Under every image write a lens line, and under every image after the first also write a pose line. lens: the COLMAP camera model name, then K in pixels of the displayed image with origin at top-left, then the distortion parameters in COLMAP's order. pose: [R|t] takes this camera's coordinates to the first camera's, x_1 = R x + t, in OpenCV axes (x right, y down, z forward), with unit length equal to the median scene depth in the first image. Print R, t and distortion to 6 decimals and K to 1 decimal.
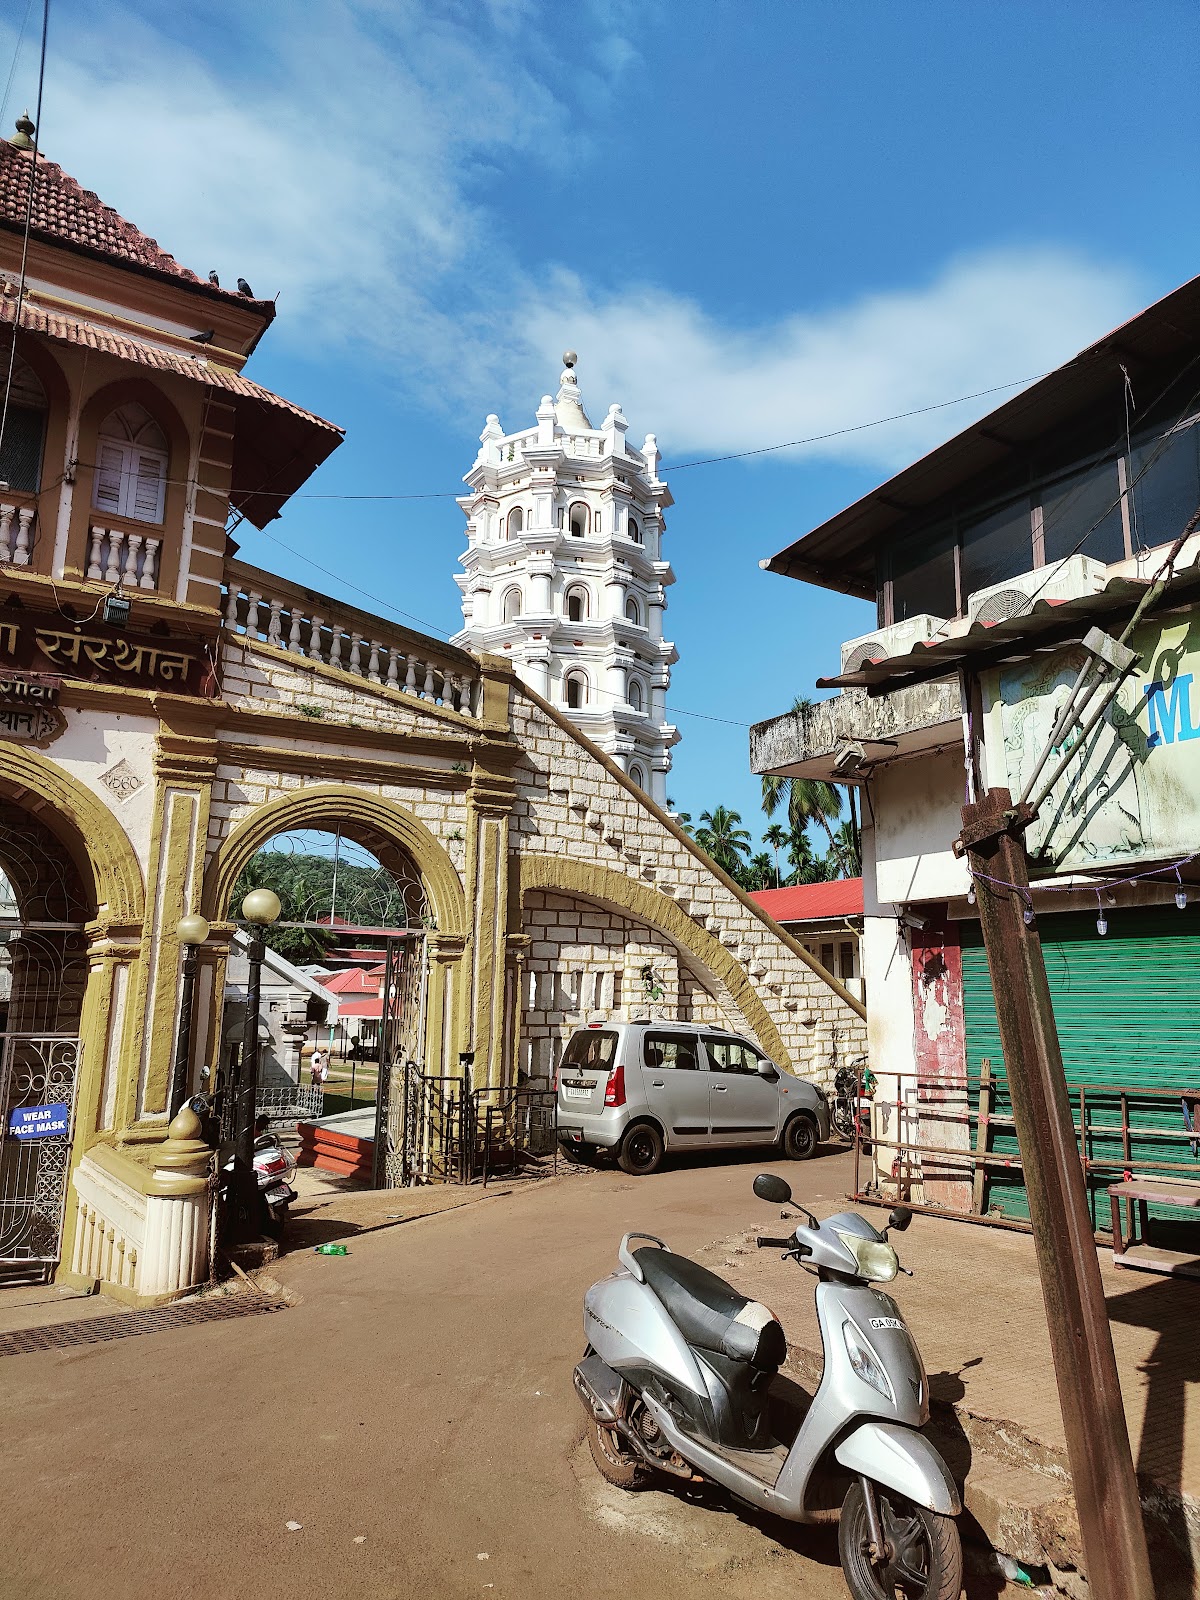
lens RADIAL K [[1146.4, 0, 603.1], [0, 1146.4, 748.5], [0, 0, 1]] dist [0.047034, -0.055019]
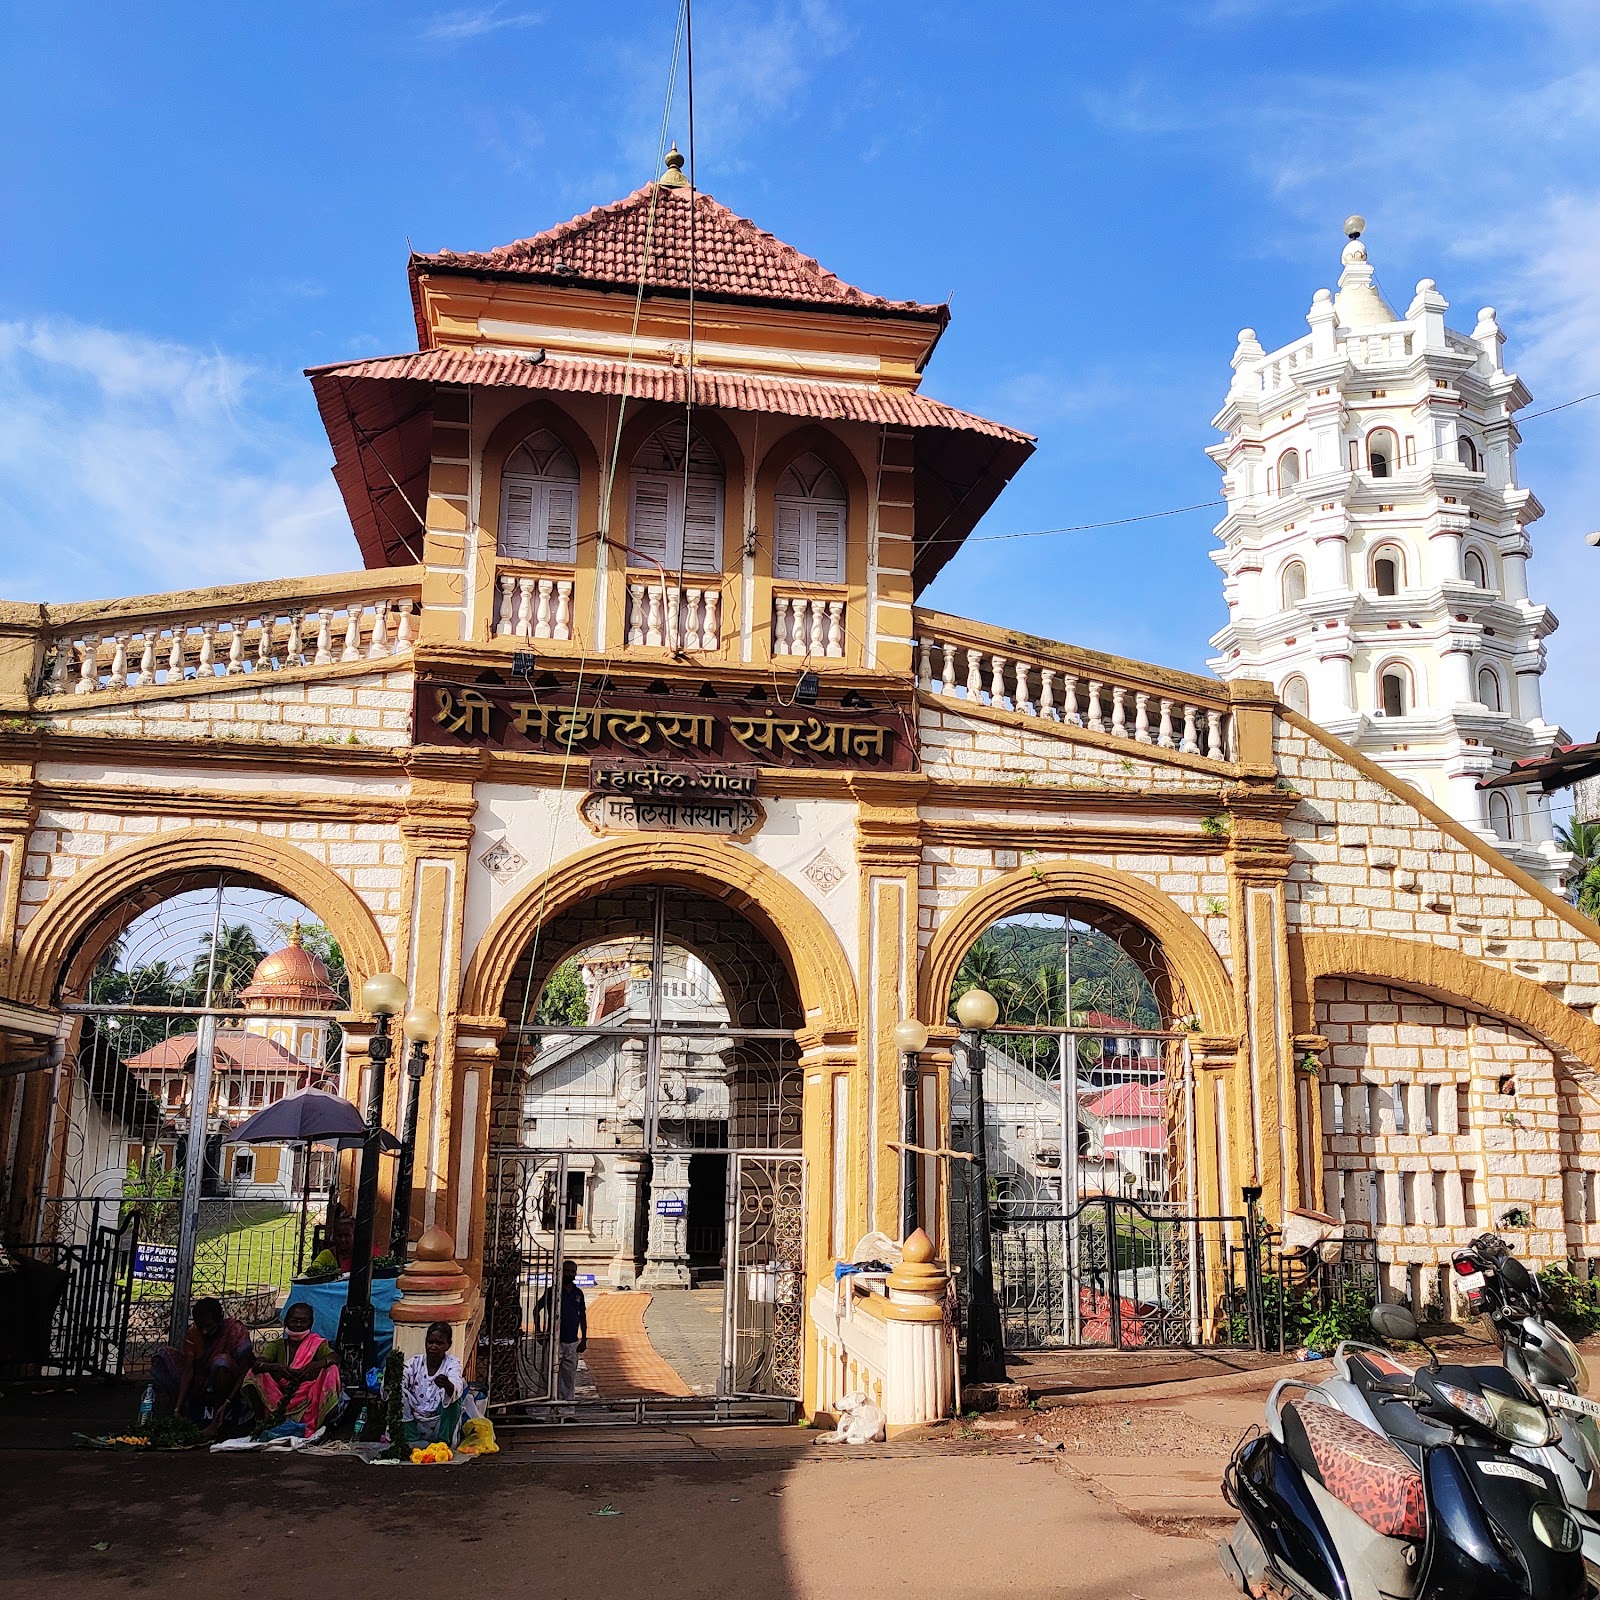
lens RADIAL K [[1621.0, 0, 835.2], [0, 1621.0, 799.4], [0, 0, 1]] dist [-0.011790, -0.029966]
pose [[0.925618, -0.067701, -0.372356, 0.048225], [0.073417, 0.997301, 0.001176, -0.021066], [0.371271, -0.028426, 0.928089, -0.123968]]
